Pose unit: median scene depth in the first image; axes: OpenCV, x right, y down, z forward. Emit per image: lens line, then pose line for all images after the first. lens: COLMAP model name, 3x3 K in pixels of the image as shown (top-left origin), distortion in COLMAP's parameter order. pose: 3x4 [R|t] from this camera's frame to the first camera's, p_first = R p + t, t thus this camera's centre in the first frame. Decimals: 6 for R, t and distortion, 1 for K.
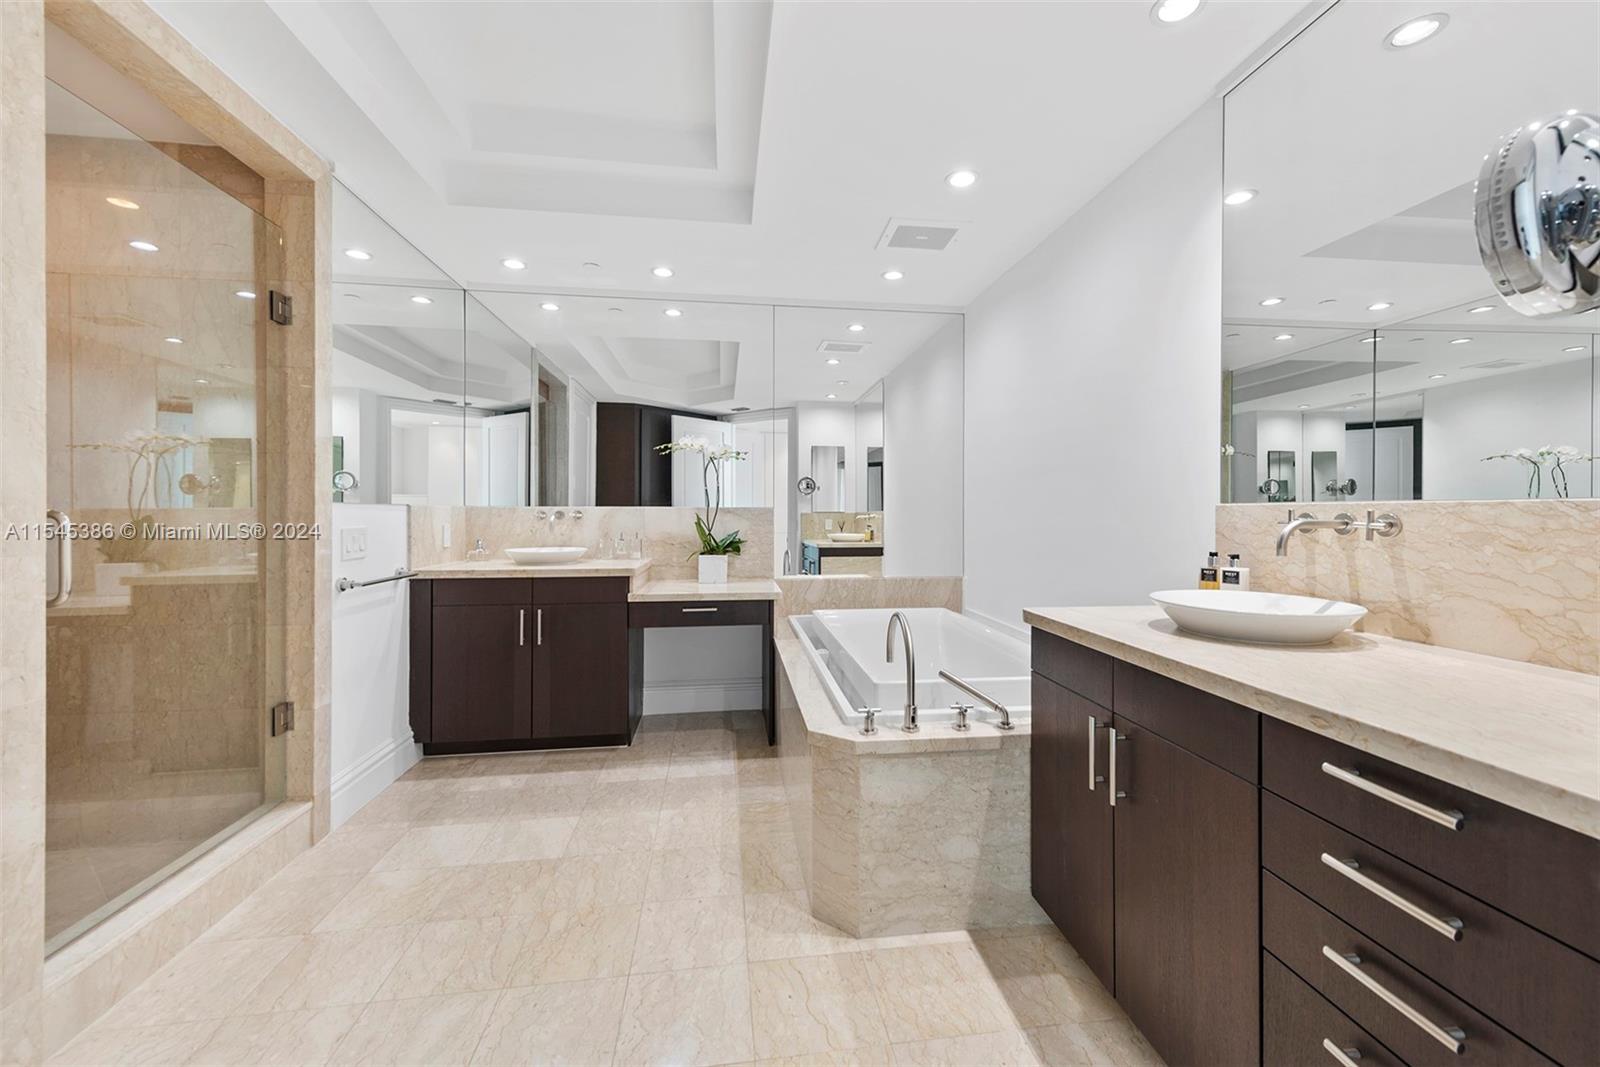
lens RADIAL K [[640.4, 0, 810.5], [0, 640.4, 508.7], [0, 0, 1]] dist [0.007815, -0.000093]
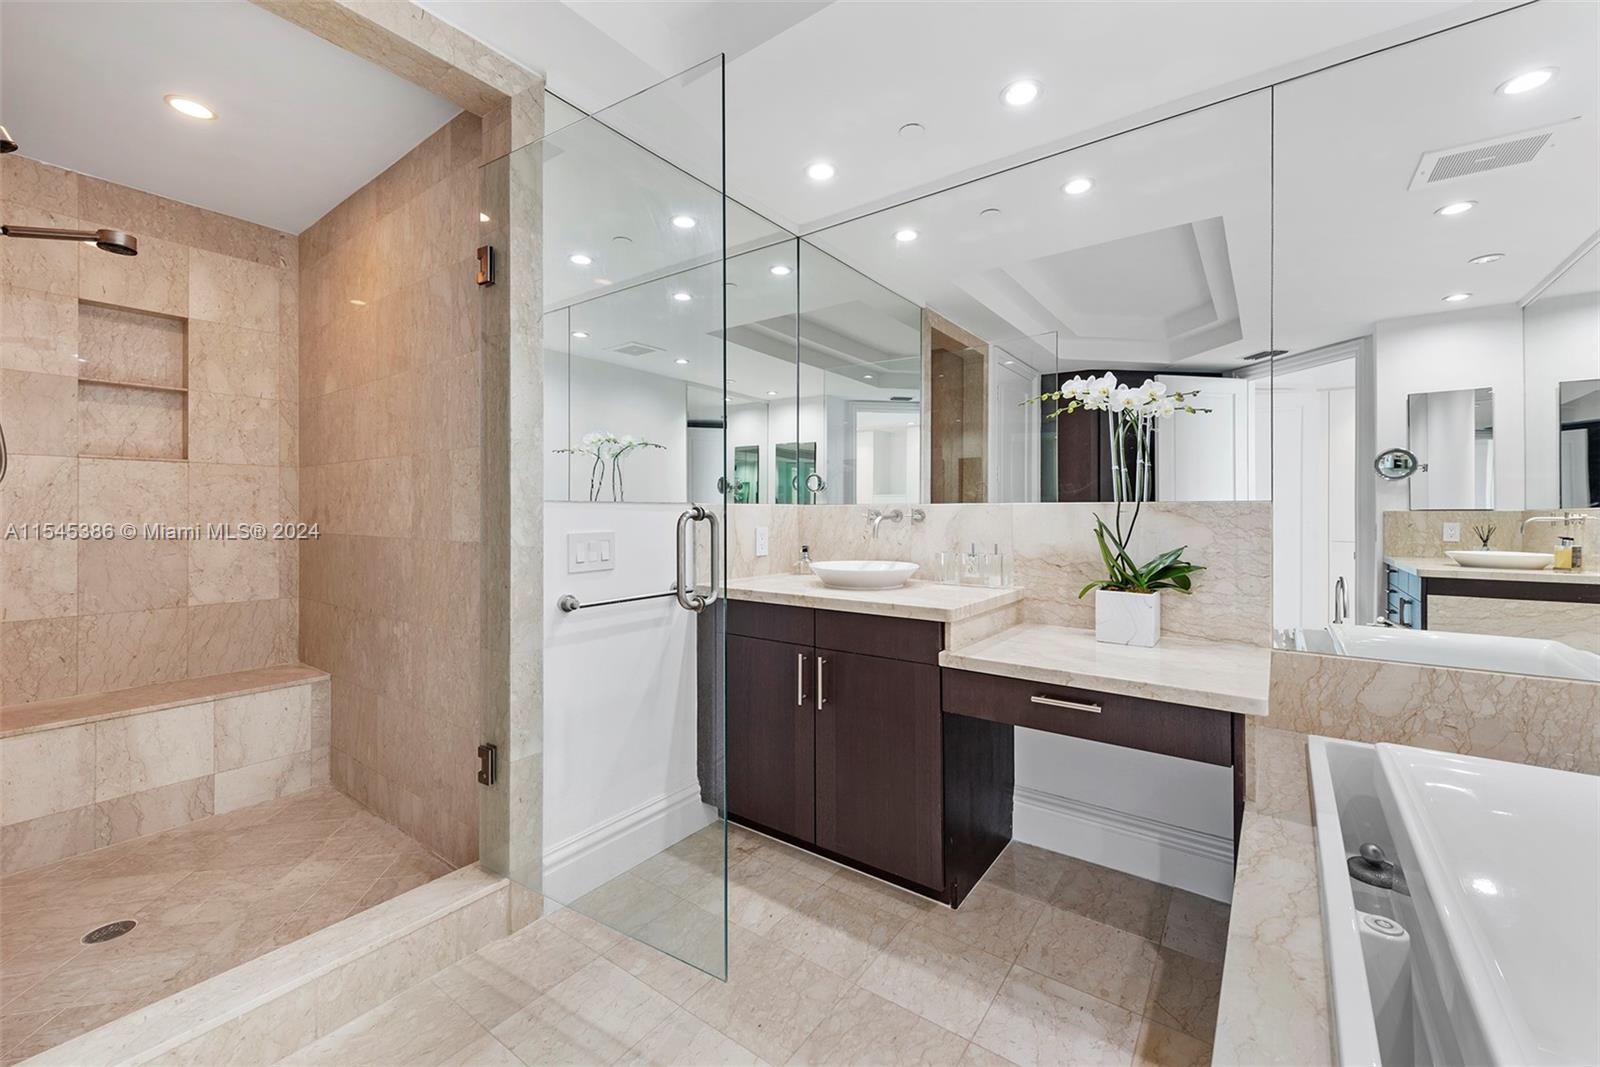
lens RADIAL K [[640.4, 0, 810.5], [0, 640.4, 508.7], [0, 0, 1]] dist [0.007815, -0.000093]
pose [[0.722215, -0.005096, -0.691650, 0.028572], [0.006693, 0.999978, -0.000379, 0.001711], [0.691637, -0.004355, 0.722232, 0.430846]]
